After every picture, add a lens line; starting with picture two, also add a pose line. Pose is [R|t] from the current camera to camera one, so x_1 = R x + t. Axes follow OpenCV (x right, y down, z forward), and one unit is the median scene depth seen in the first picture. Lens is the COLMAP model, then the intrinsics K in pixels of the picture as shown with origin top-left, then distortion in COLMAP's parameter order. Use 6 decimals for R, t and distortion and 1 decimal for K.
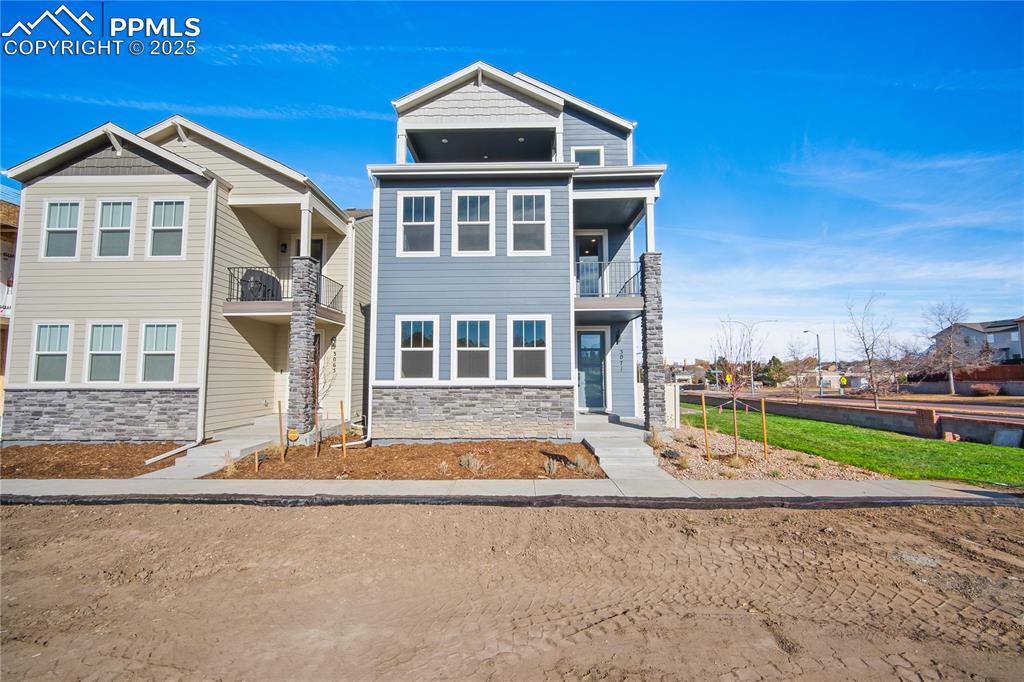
lens RADIAL K [[402.9, 0, 510.7], [0, 402.9, 346.1], [0, 0, 1]] dist [-0.002455, 0.000377]
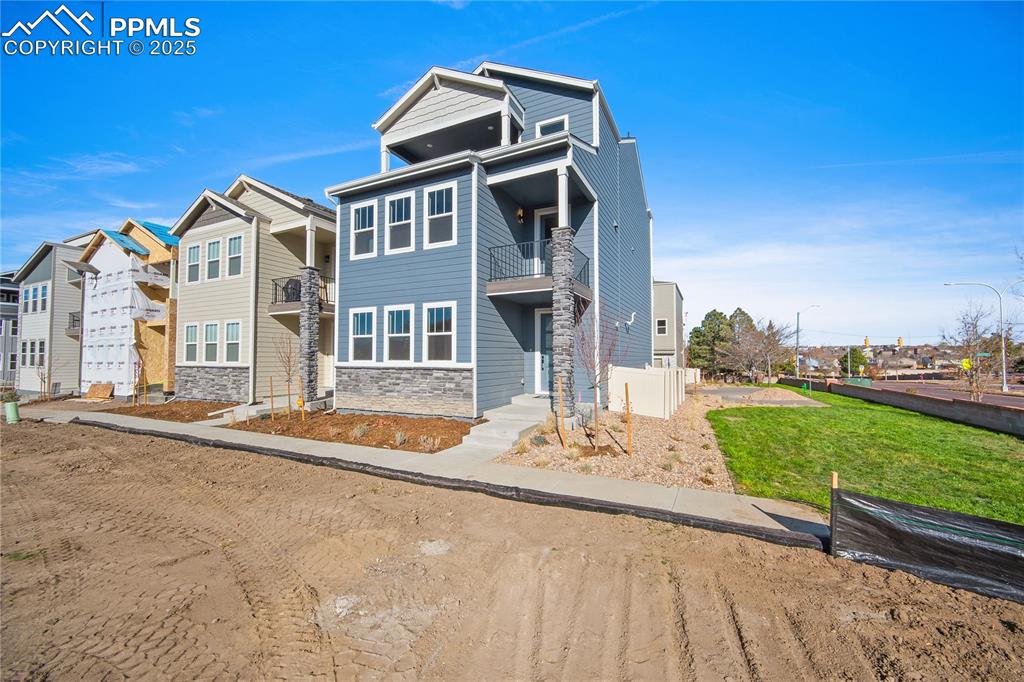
lens RADIAL K [[402.9, 0, 510.6], [0, 402.9, 345.5], [0, 0, 1]] dist [-0.002455, 0.000377]
pose [[0.905916, -0.010988, -0.423314, 0.672742], [0.028517, 0.998977, 0.035099, 0.005693], [0.422496, -0.043868, 0.905303, 0.097558]]
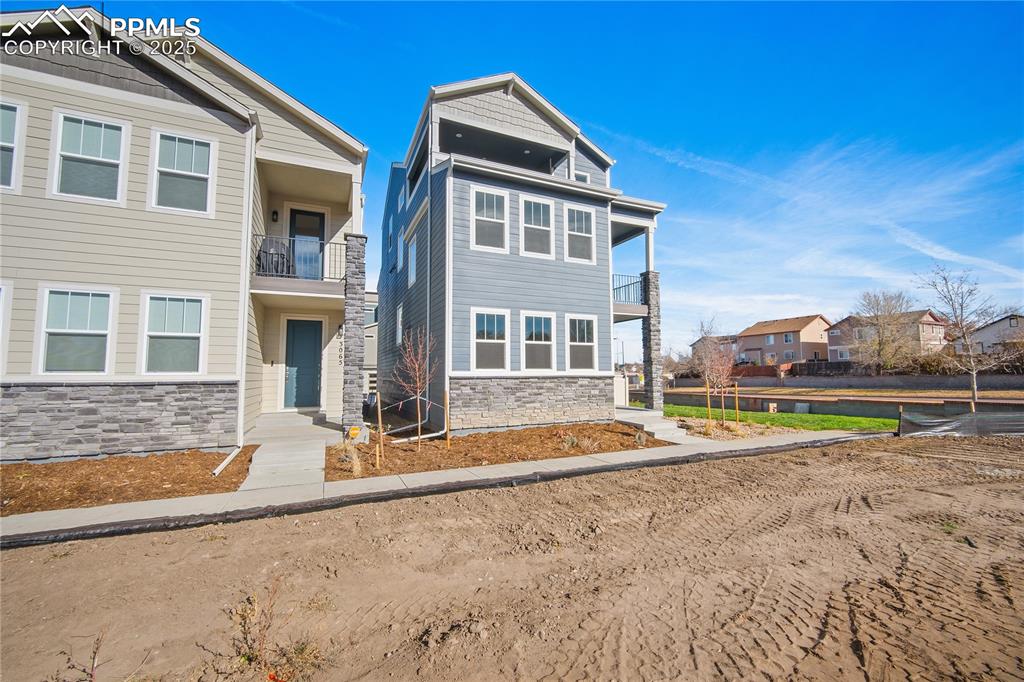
lens RADIAL K [[402.9, 0, 511.7], [0, 402.9, 348.5], [0, 0, 1]] dist [-0.002455, 0.000377]
pose [[0.905539, 0.024692, 0.423545, -0.619222], [-0.026596, 0.999645, -0.001414, 0.026373], [-0.423429, -0.009984, 0.905874, 0.037741]]
